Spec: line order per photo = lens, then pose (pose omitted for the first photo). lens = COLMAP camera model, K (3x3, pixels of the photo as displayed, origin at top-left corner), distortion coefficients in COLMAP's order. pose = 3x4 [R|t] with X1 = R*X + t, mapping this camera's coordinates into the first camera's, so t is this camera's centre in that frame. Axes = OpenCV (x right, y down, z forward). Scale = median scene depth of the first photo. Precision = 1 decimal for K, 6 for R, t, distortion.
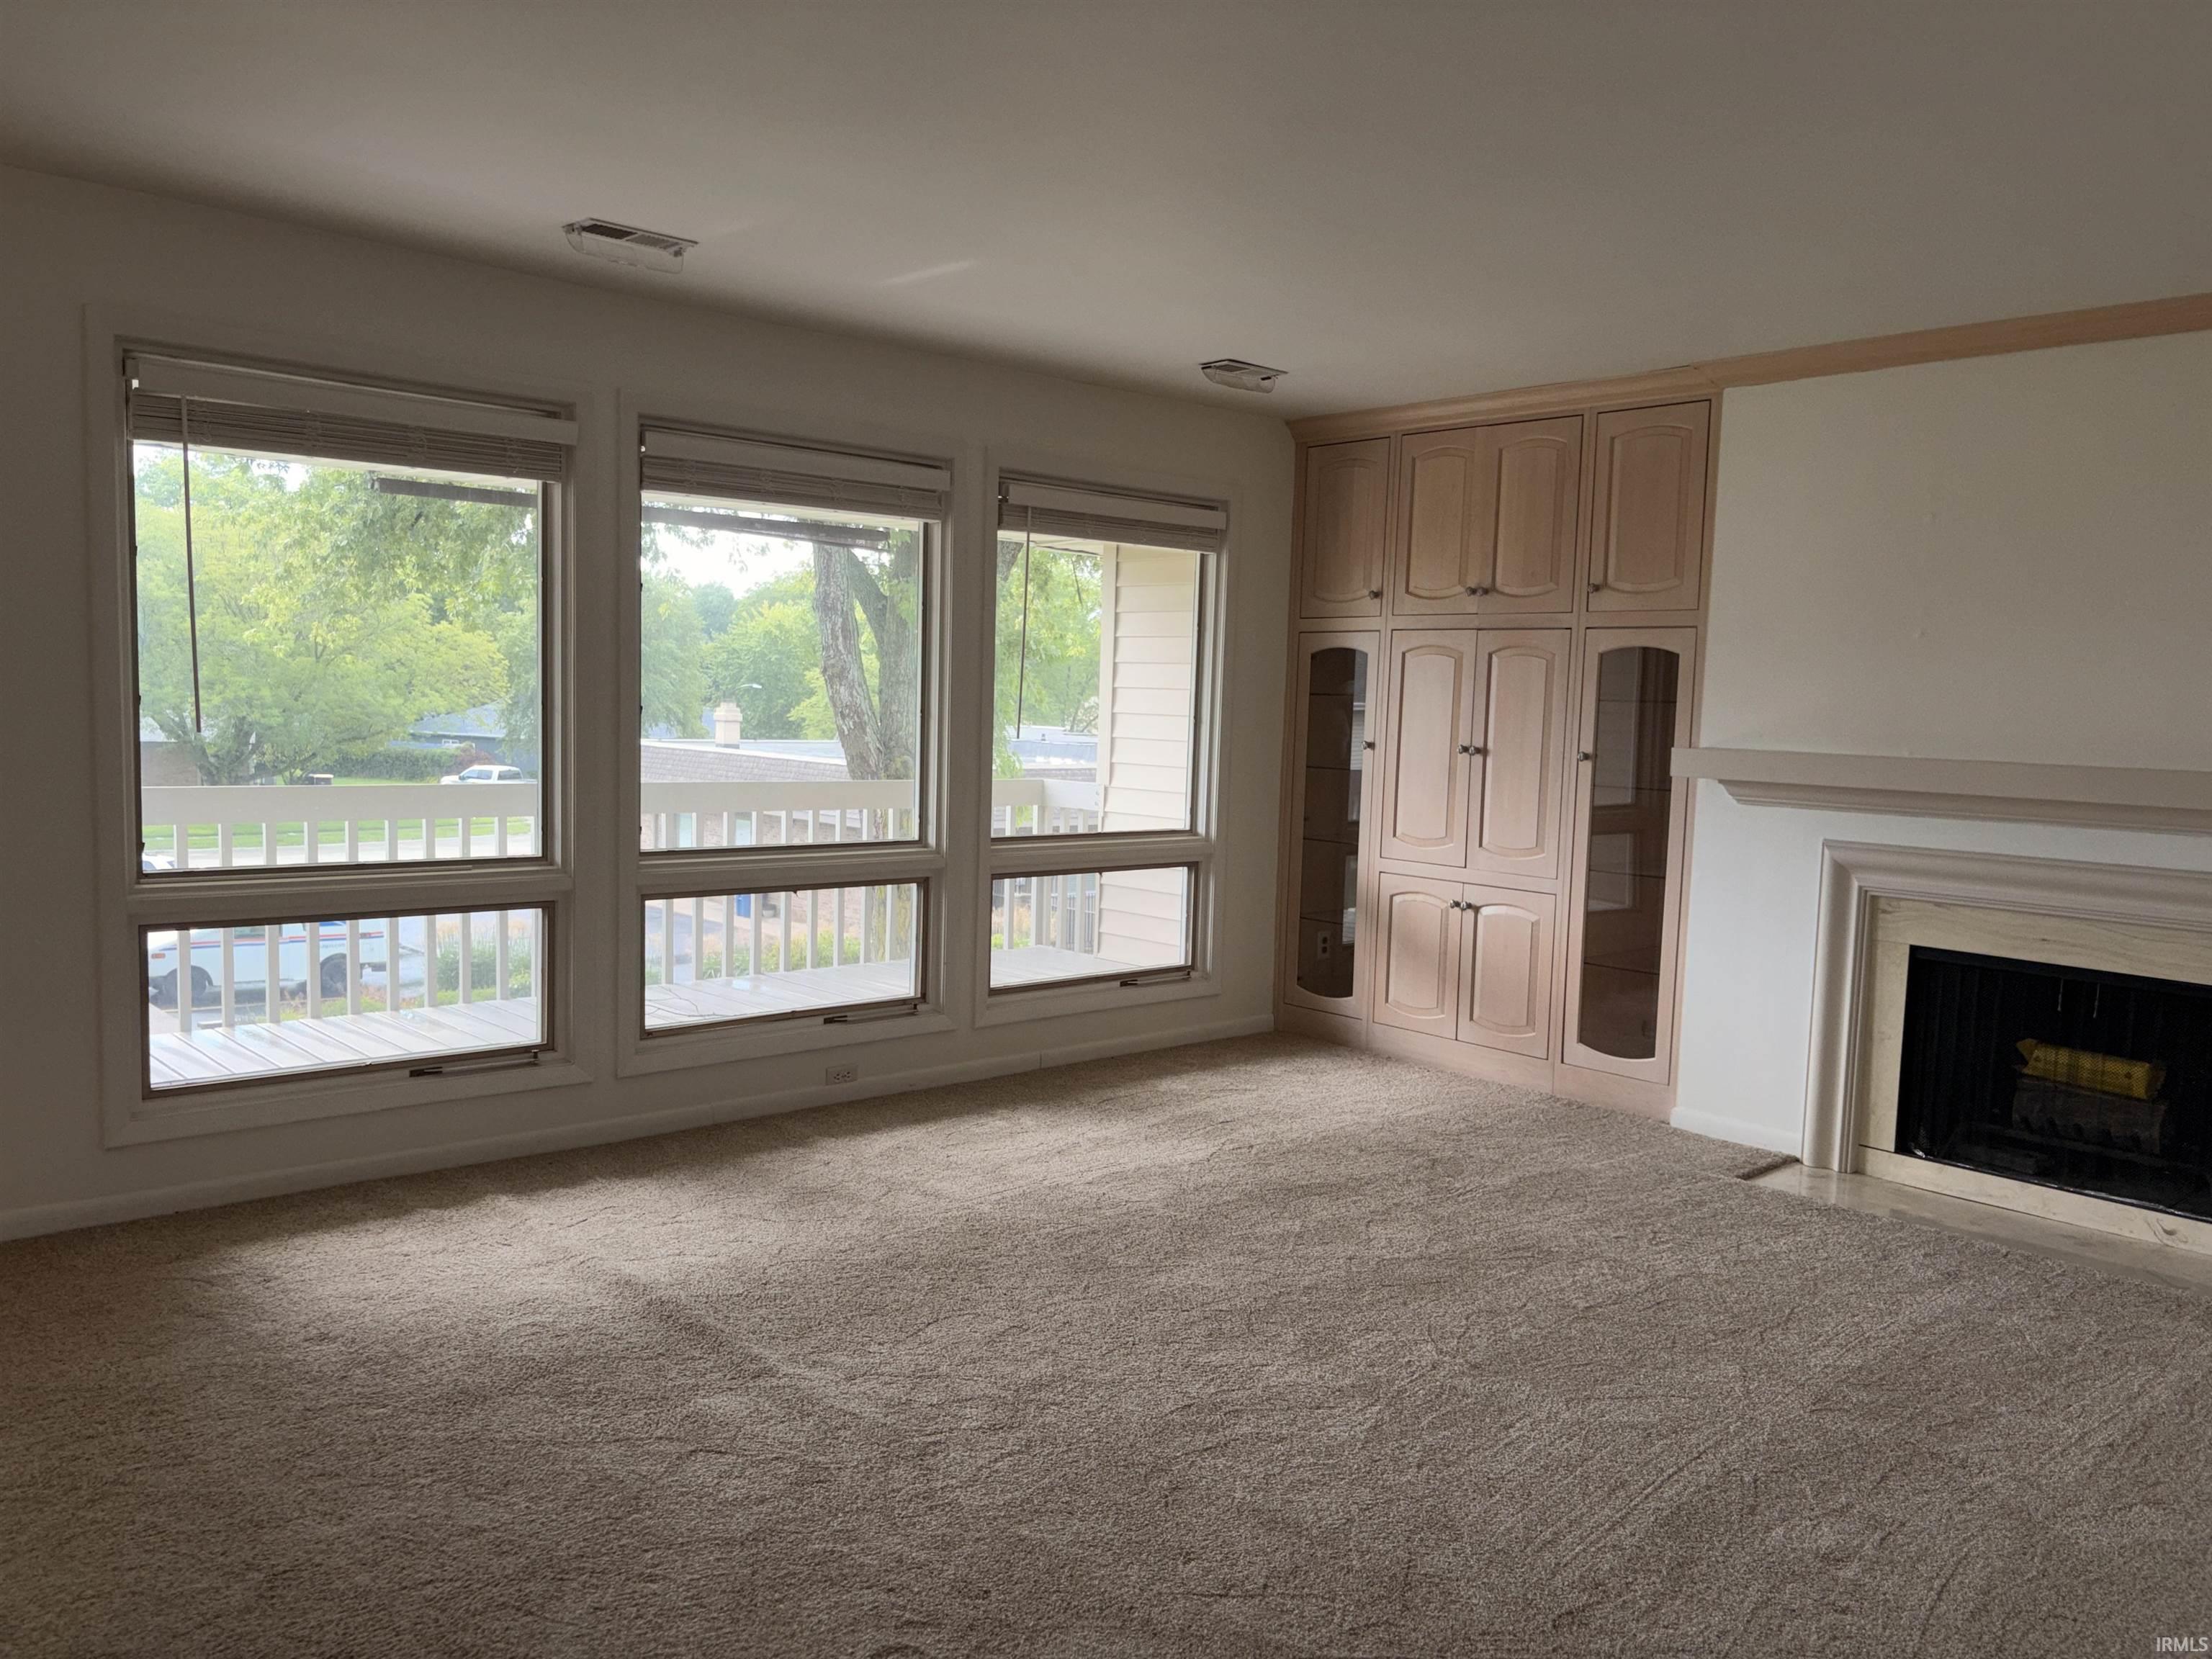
lens RADIAL K [[1676.5, 0, 1103.3], [0, 1676.5, 850.0], [0, 0, 1]] dist [-0.000001, -0.001497]
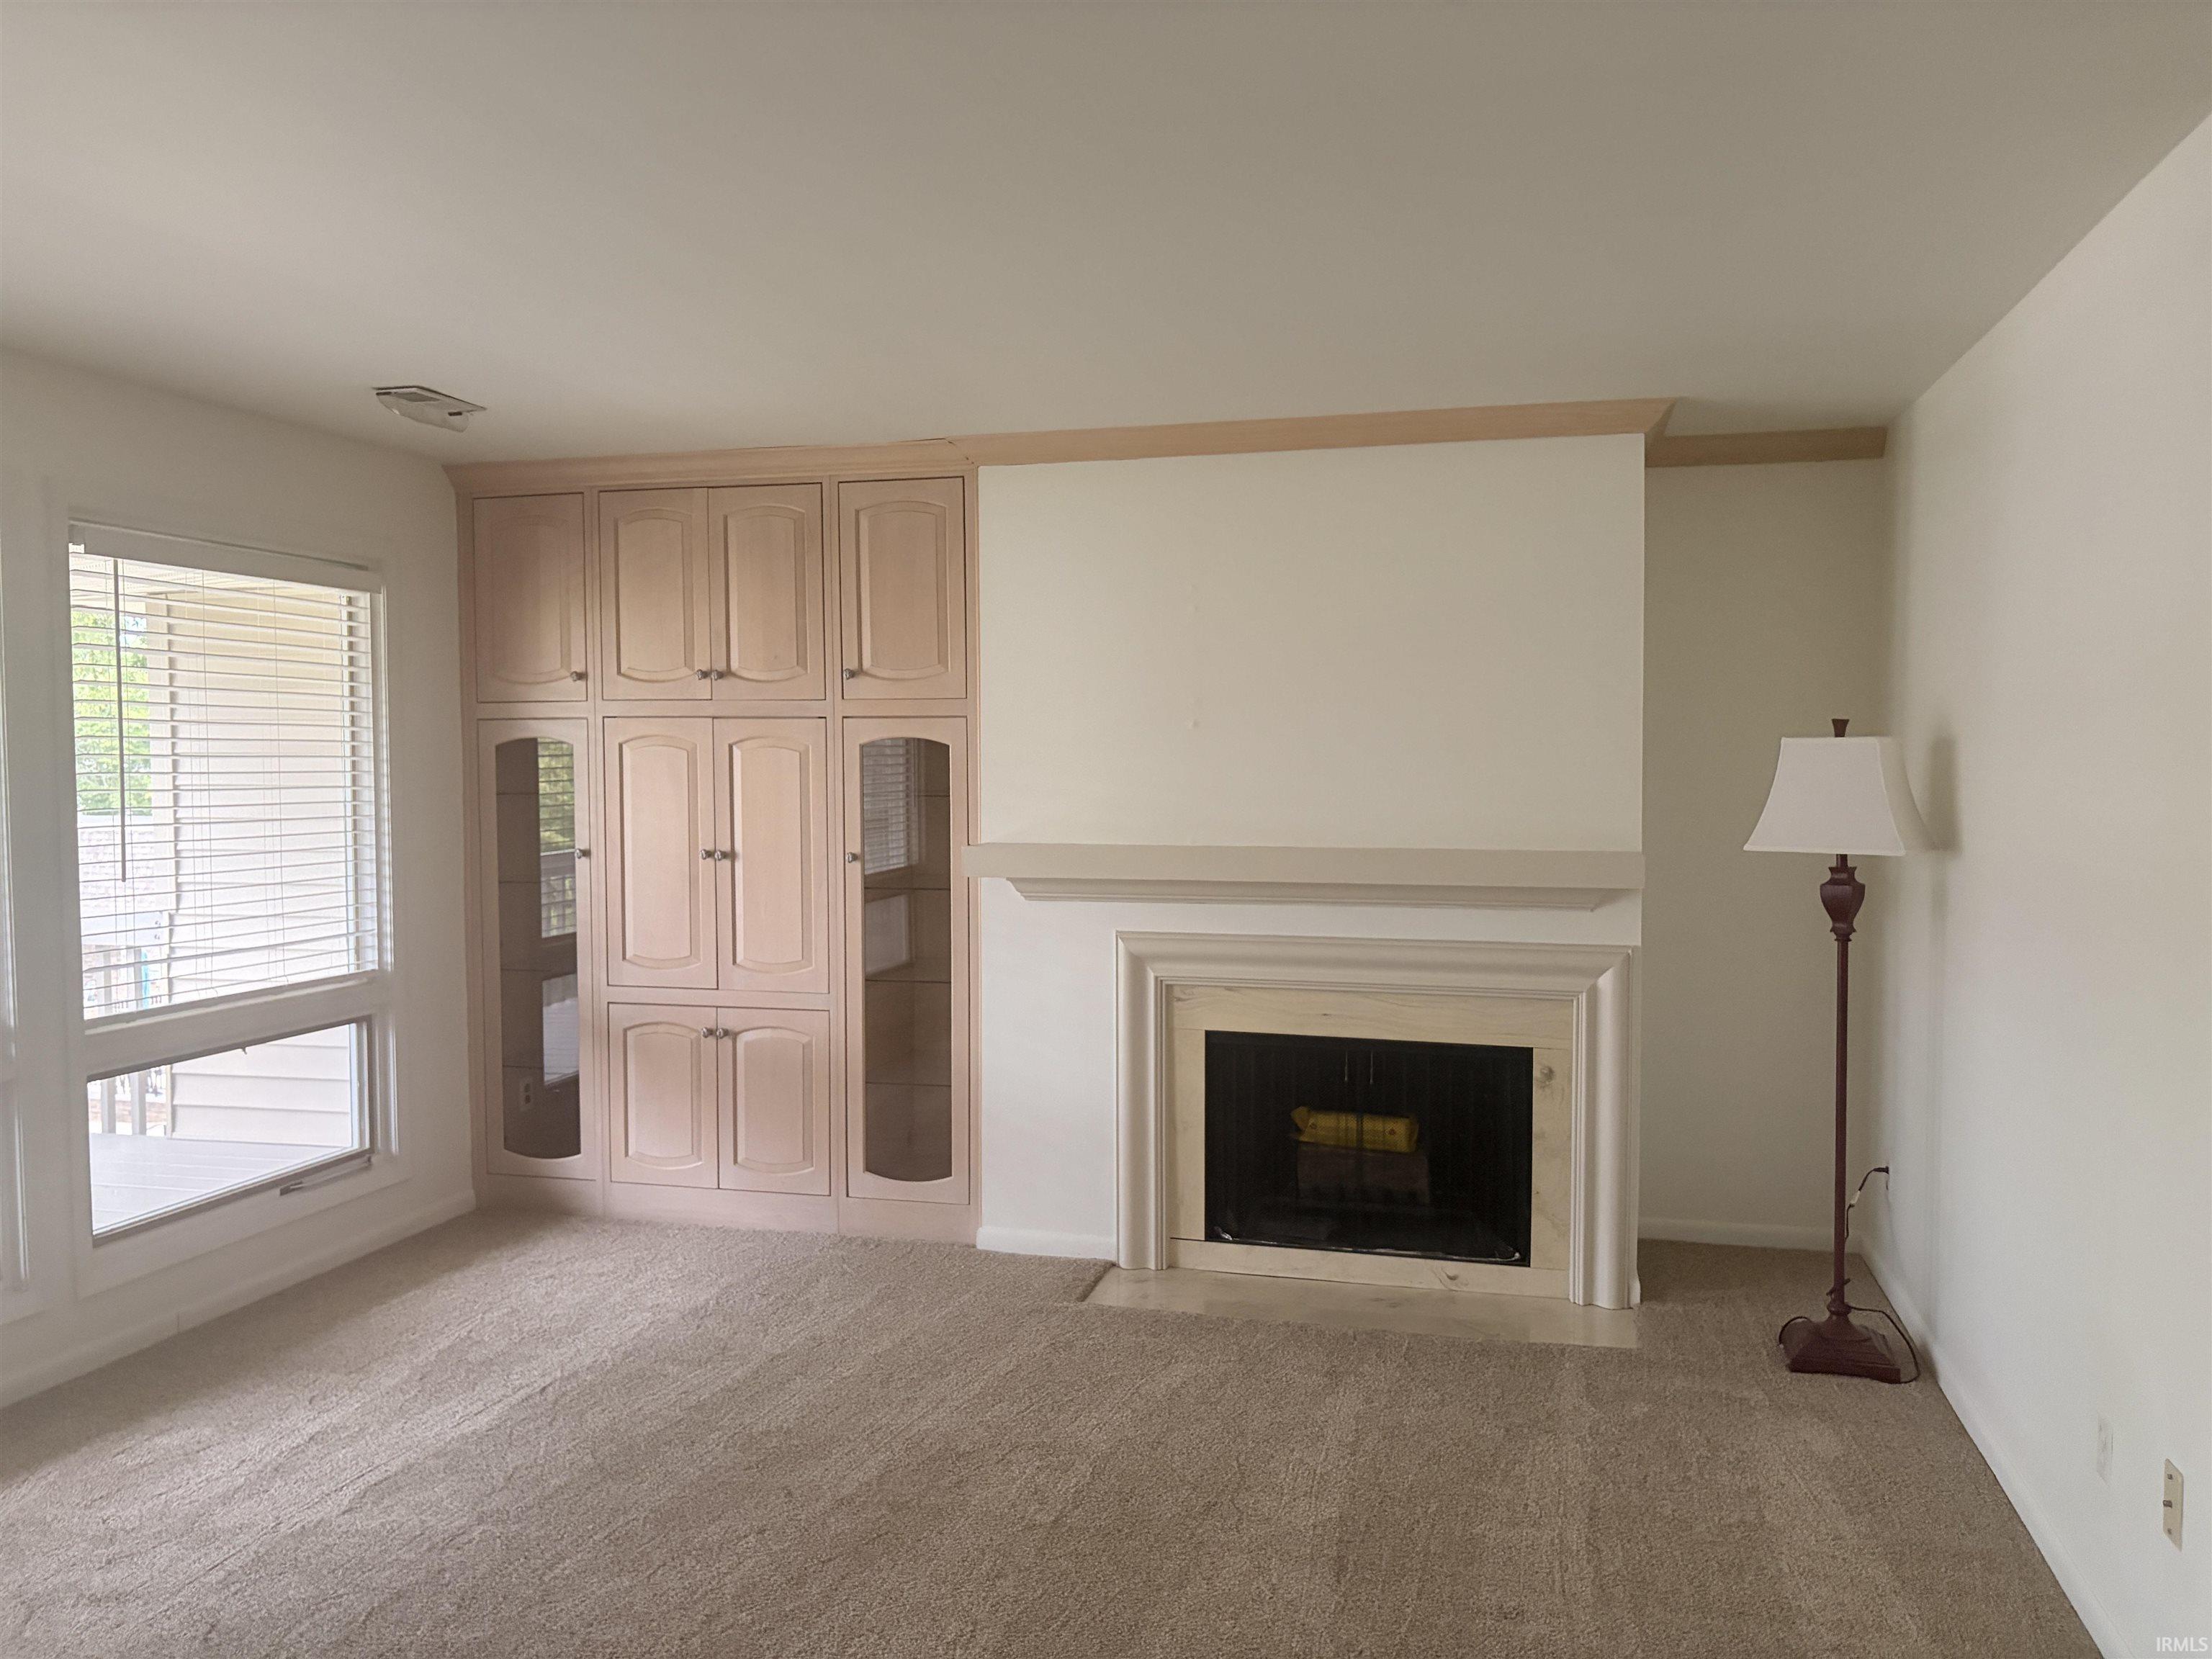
lens RADIAL K [[1683.0, 0, 1106.0], [0, 1683.0, 829.5], [0, 0, 1]] dist [0.072182, -0.072139]
pose [[0.834345, -0.054251, 0.548566, -0.106122], [0.077978, 0.996754, -0.020027, -0.044170], [-0.545699, 0.059486, 0.835867, 0.167903]]
